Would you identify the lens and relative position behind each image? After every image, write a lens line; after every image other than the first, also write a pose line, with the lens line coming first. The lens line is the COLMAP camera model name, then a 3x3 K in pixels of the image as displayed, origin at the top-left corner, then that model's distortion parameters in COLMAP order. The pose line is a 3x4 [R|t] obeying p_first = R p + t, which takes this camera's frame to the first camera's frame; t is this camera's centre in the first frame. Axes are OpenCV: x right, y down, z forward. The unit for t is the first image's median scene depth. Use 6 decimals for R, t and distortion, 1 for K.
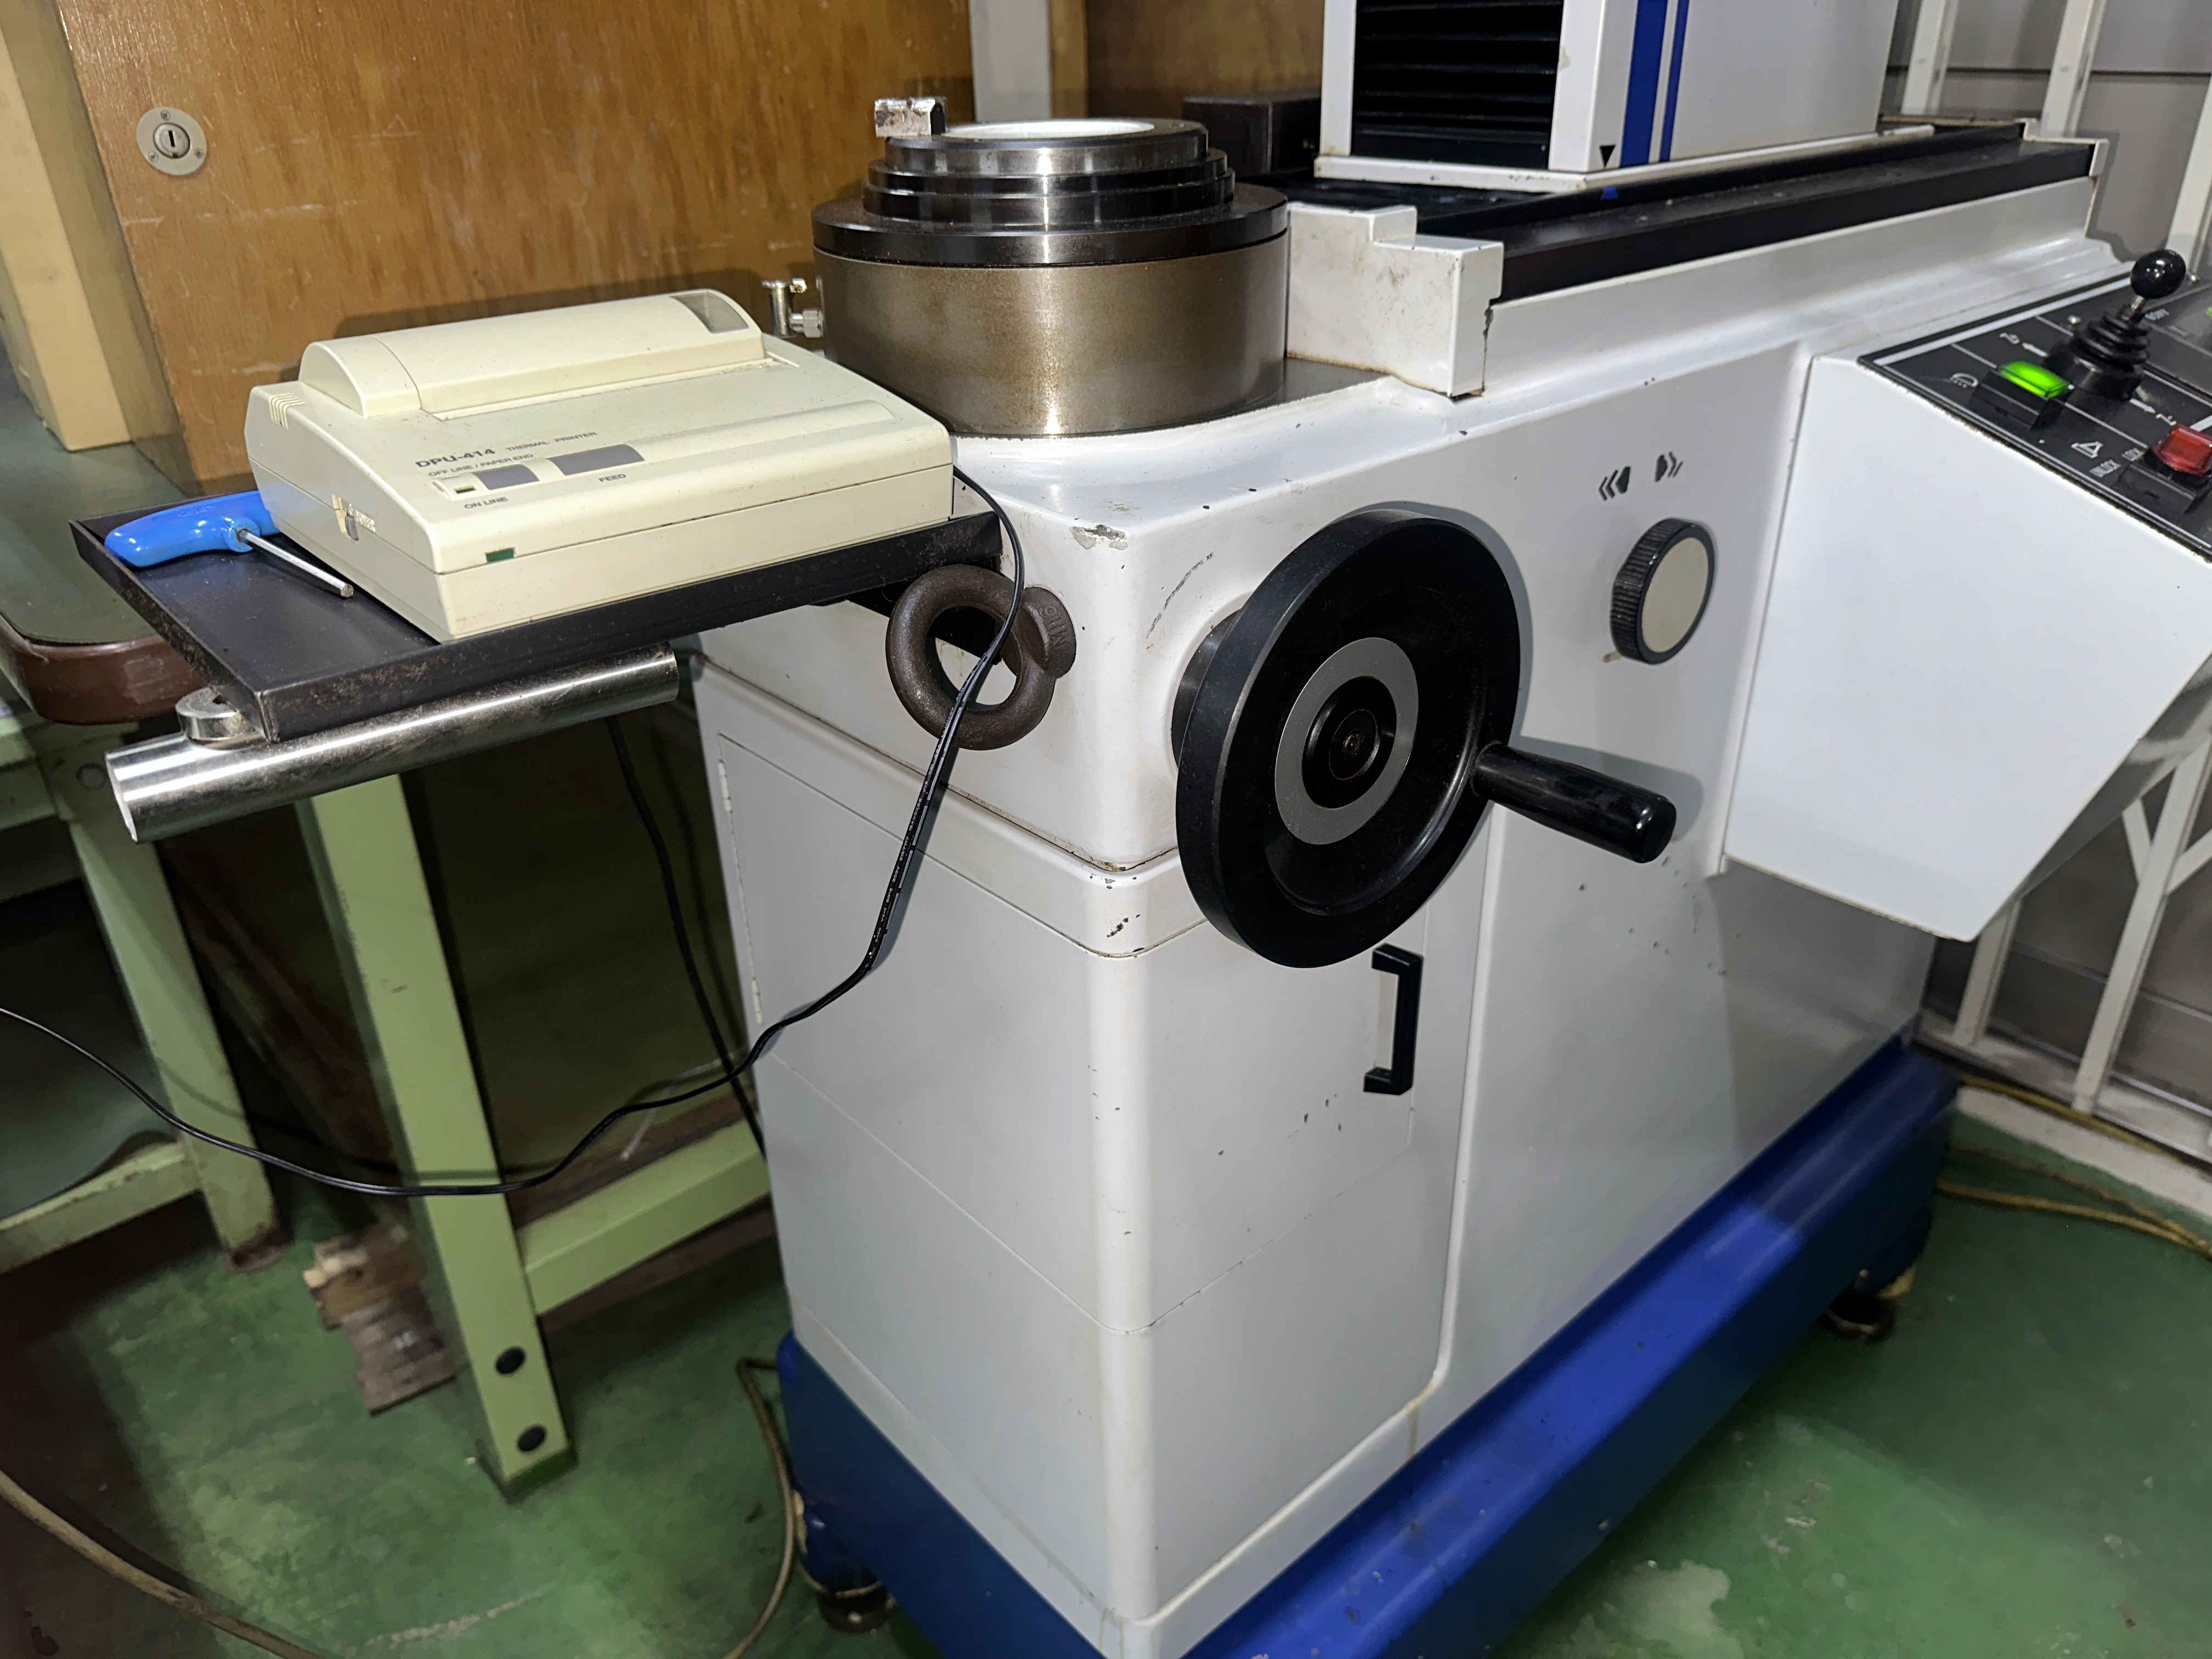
lens RADIAL K [[1594.4, 0, 1094.7], [0, 1594.4, 834.2], [0, 0, 1]] dist [0.001921, -0.049519]
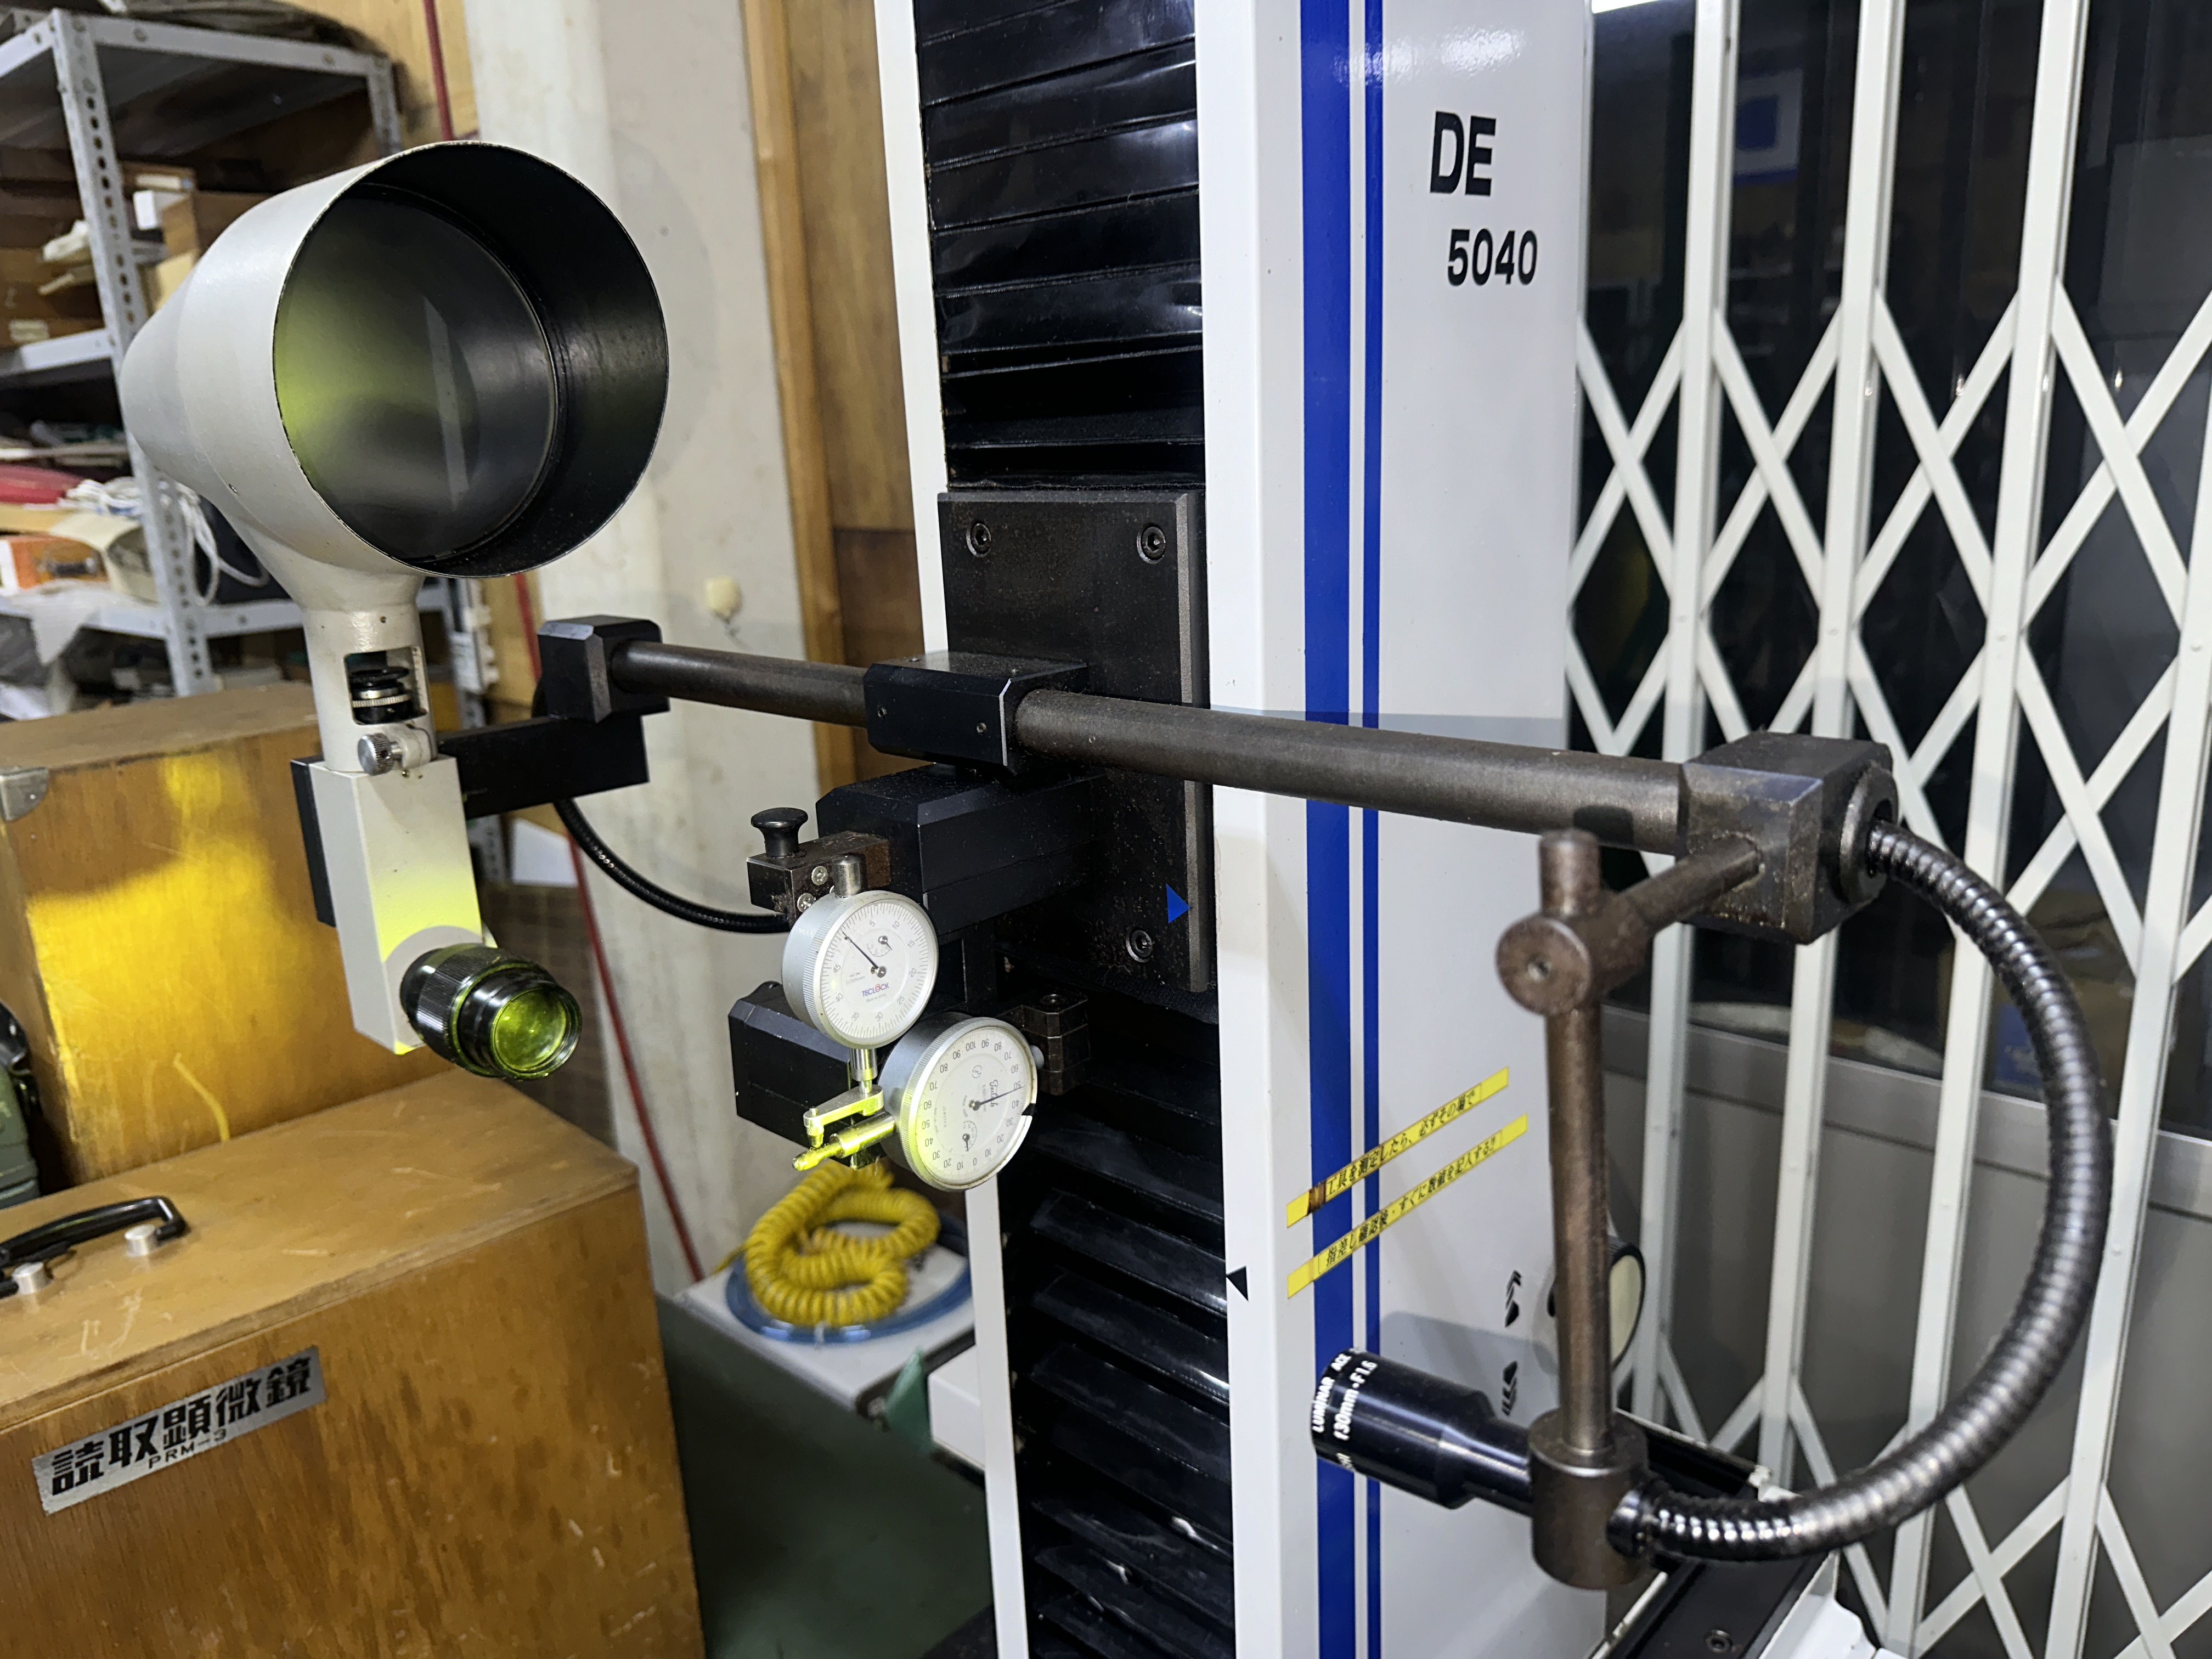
lens RADIAL K [[1577.2, 0, 1095.6], [0, 1577.2, 836.0], [0, 0, 1]] dist [0.041439, -0.062791]
pose [[0.994843, -0.044250, 0.091267, 0.126104], [0.063305, 0.973927, -0.217848, -0.732792], [-0.079248, 0.222503, 0.971706, -0.006880]]
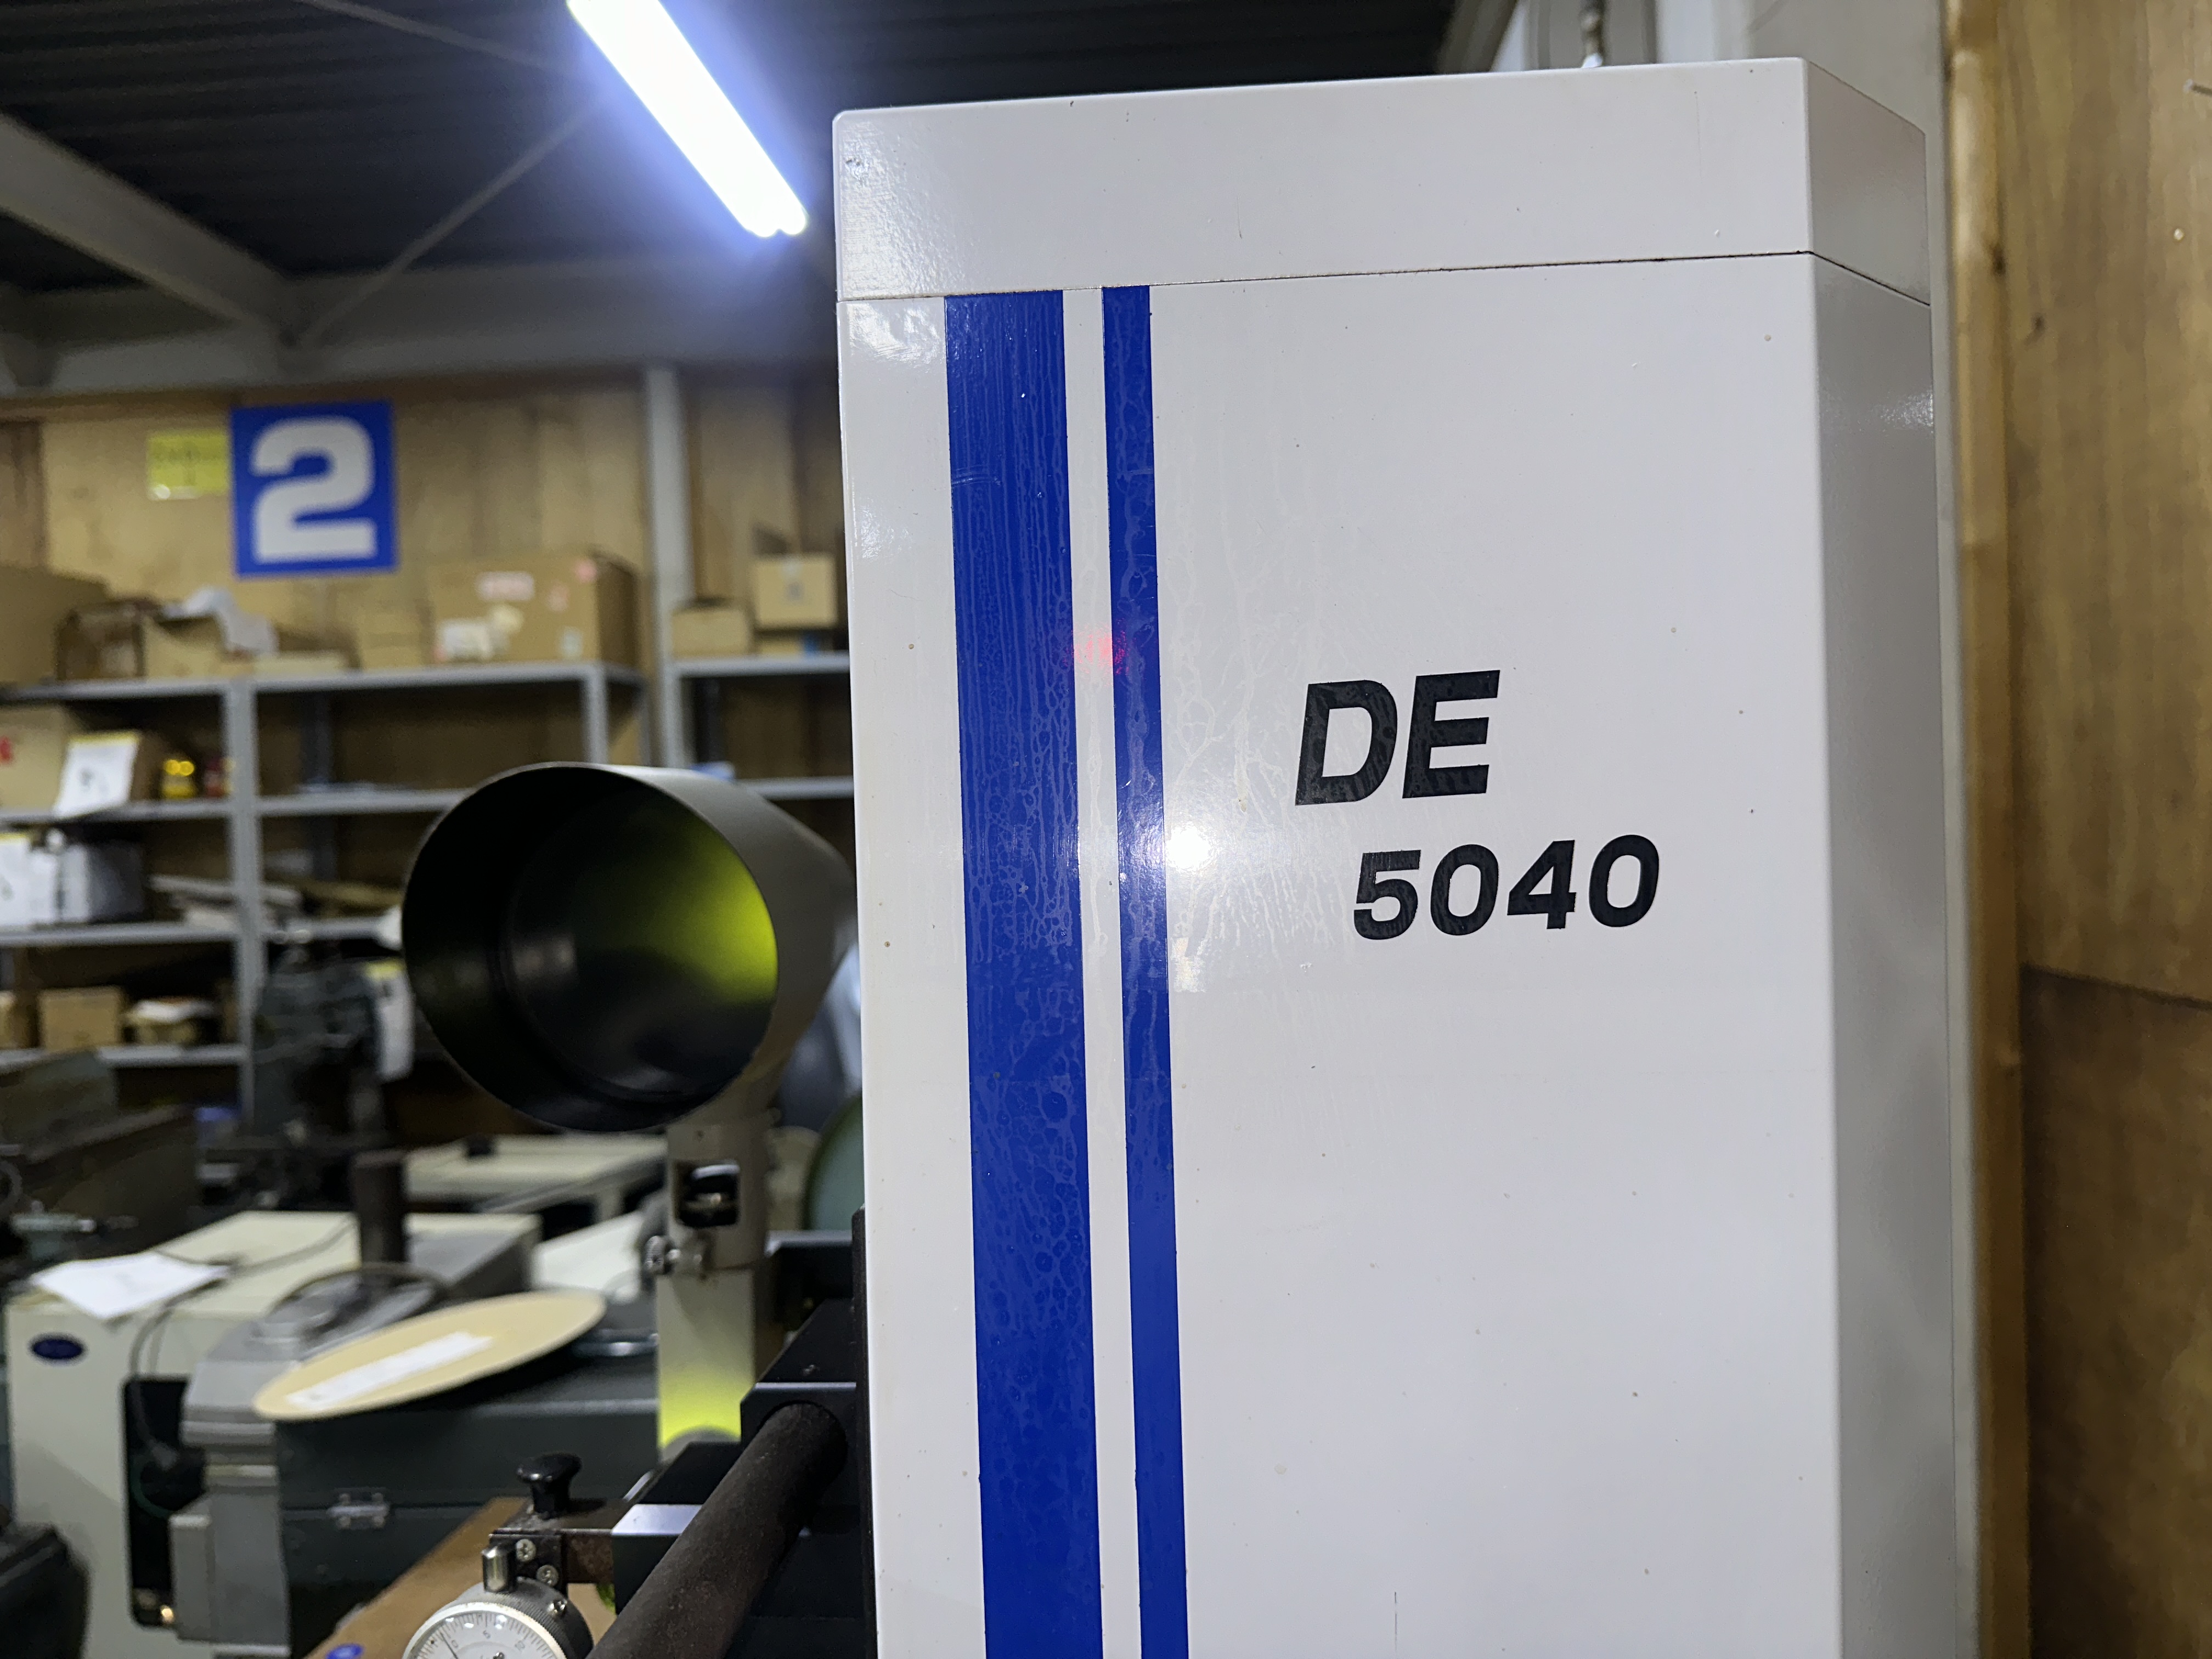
lens RADIAL K [[1585.3, 0, 1116.2], [0, 1585.3, 837.3], [0, 0, 1]] dist [0.027330, -0.058185]
pose [[0.696819, 0.016848, -0.717049, 0.566239], [-0.319245, 0.902520, -0.289032, -0.964601], [0.642281, 0.430318, 0.634272, 0.249660]]
